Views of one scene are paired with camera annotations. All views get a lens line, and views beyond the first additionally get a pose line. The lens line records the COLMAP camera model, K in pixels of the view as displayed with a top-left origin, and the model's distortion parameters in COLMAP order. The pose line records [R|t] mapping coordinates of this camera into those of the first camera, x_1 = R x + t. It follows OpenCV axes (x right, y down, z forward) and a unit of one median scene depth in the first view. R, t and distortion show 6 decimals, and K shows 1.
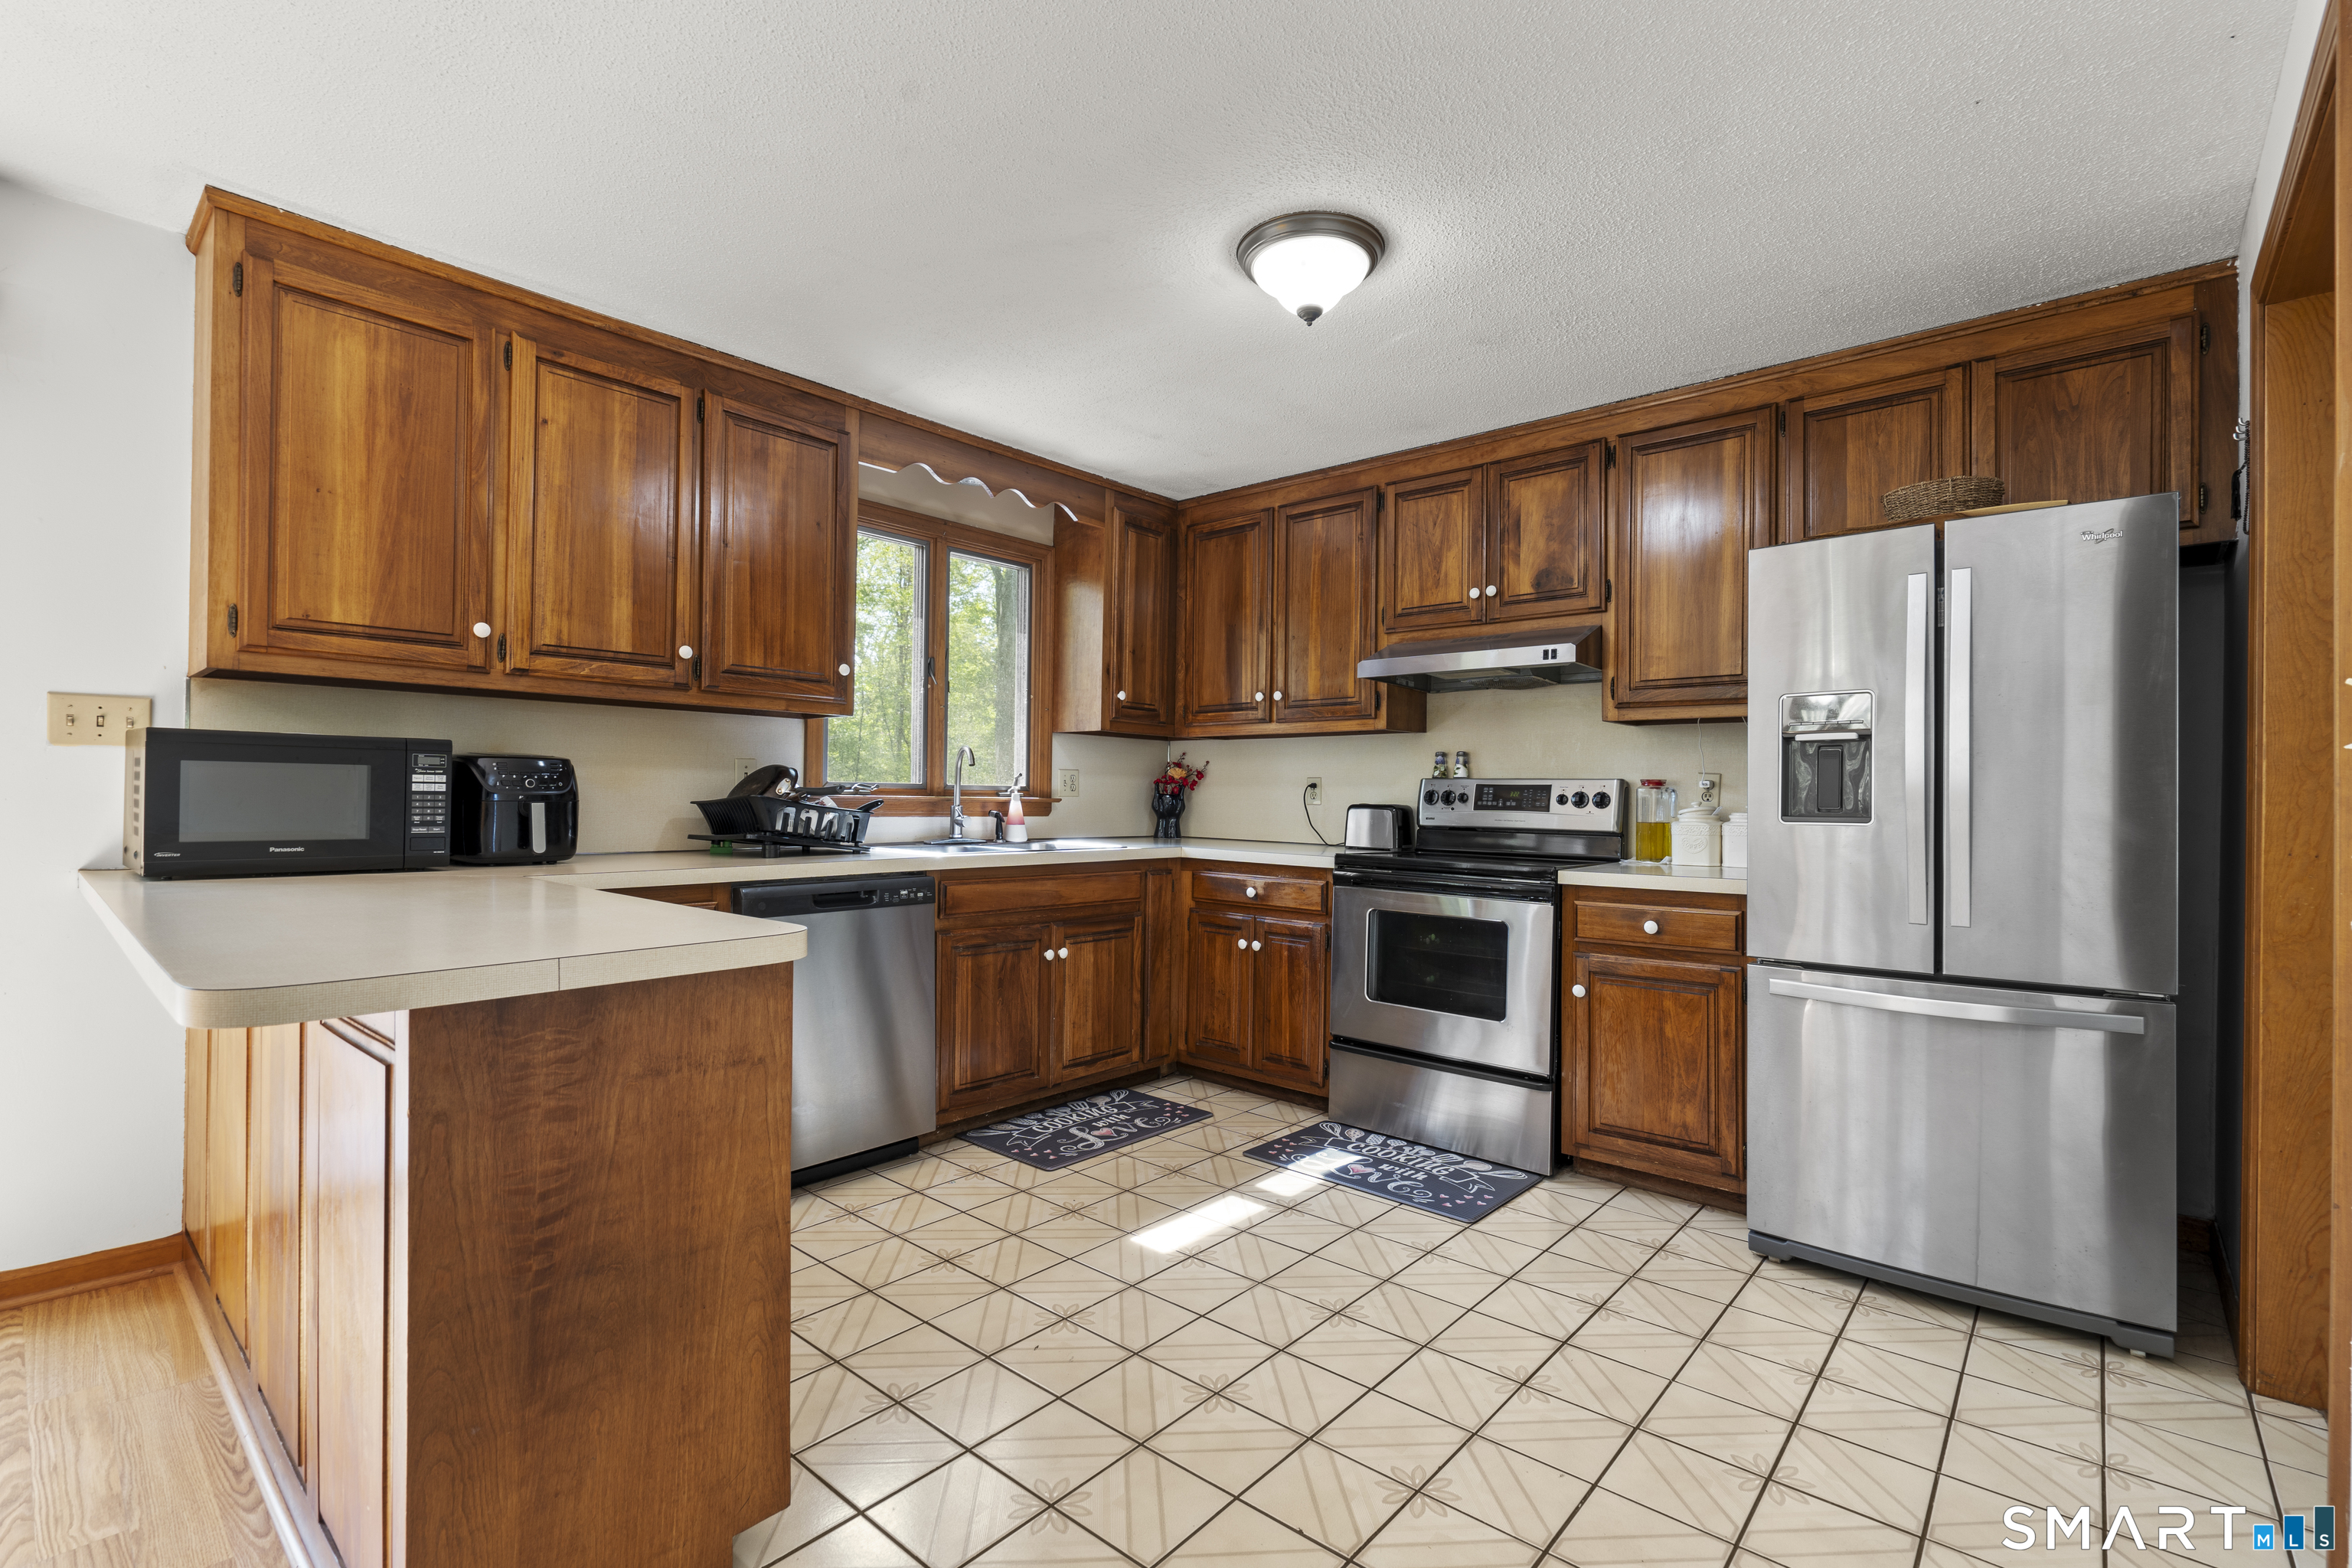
lens RADIAL K [[1047.0, 0, 1179.5], [0, 1047.0, 790.8], [0, 0, 1]] dist [-0.008586, 0.002082]
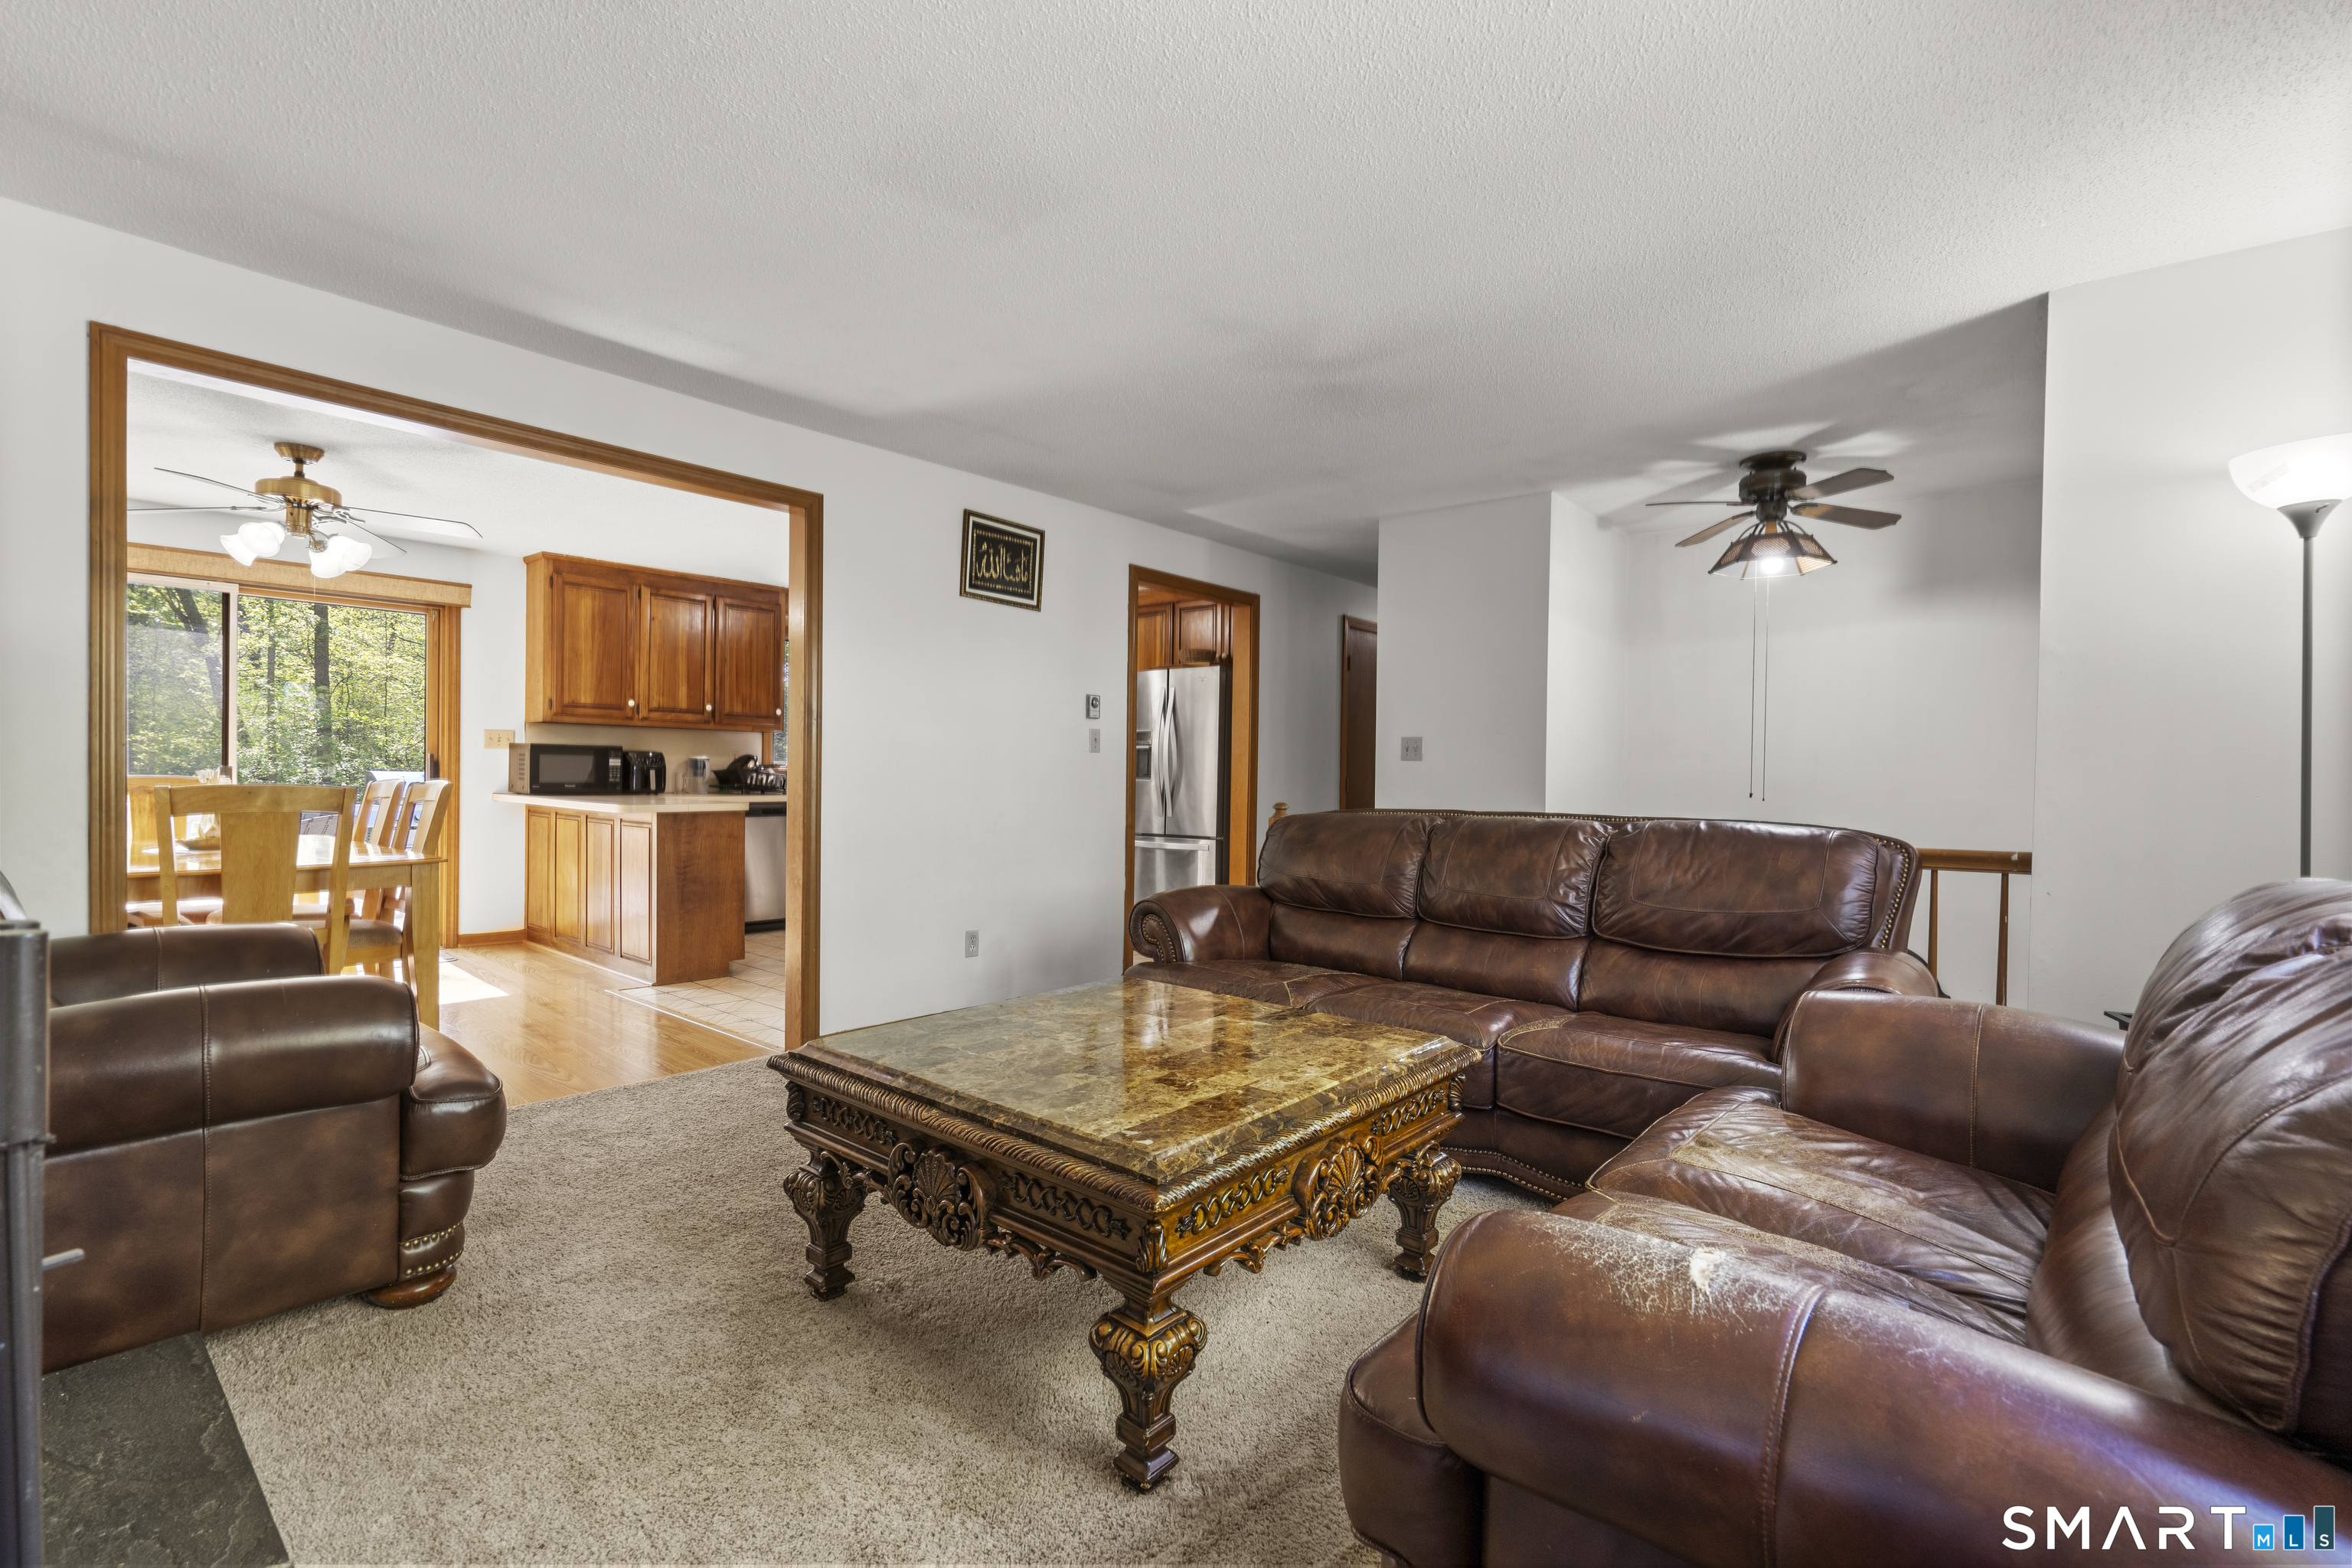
lens RADIAL K [[1047.0, 0, 1174.9], [0, 1047.0, 786.1], [0, 0, 1]] dist [-0.008586, 0.002082]
pose [[0.999993, 0.003672, -0.000096, 0.550882], [-0.003670, 0.999872, 0.015563, 0.005119], [0.000153, -0.015562, 0.999879, -1.291398]]
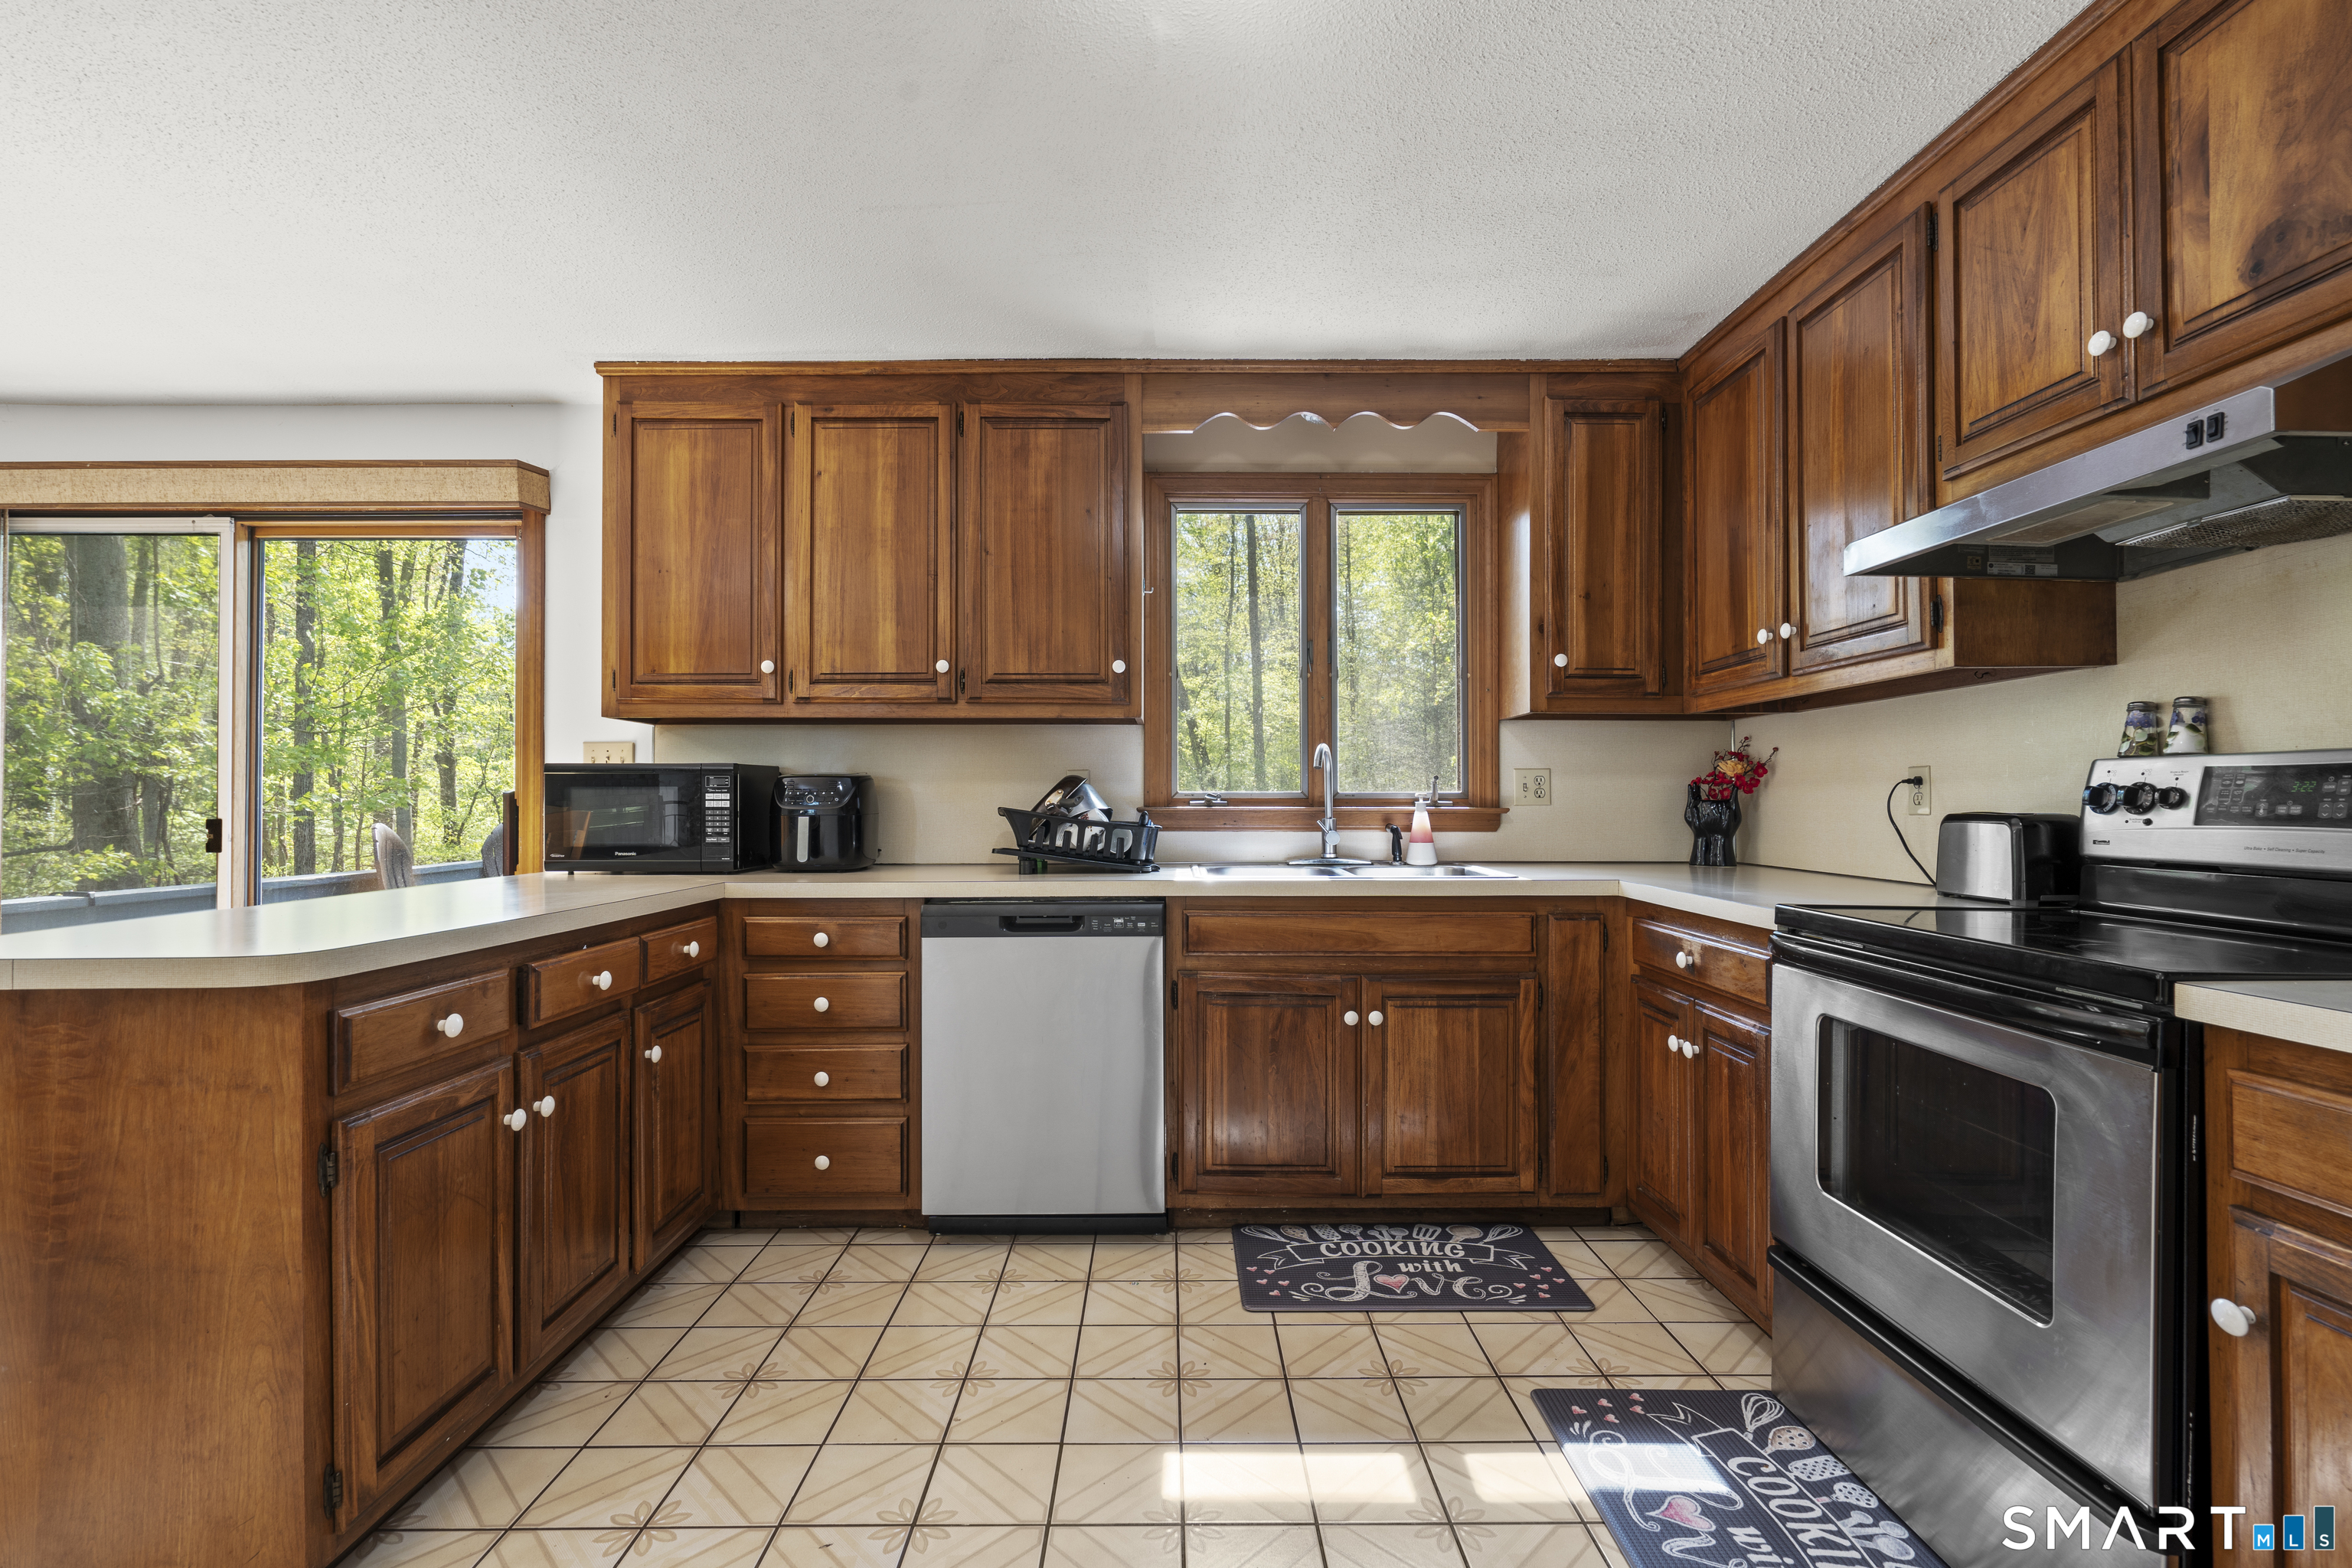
lens RADIAL K [[1047.0, 0, 1177.5], [0, 1047.0, 792.5], [0, 0, 1]] dist [-0.008586, 0.002082]
pose [[0.663803, -0.021027, -0.747612, 0.398708], [0.012960, 0.999778, -0.016612, 0.007809], [0.747796, 0.001338, 0.663928, 0.463642]]
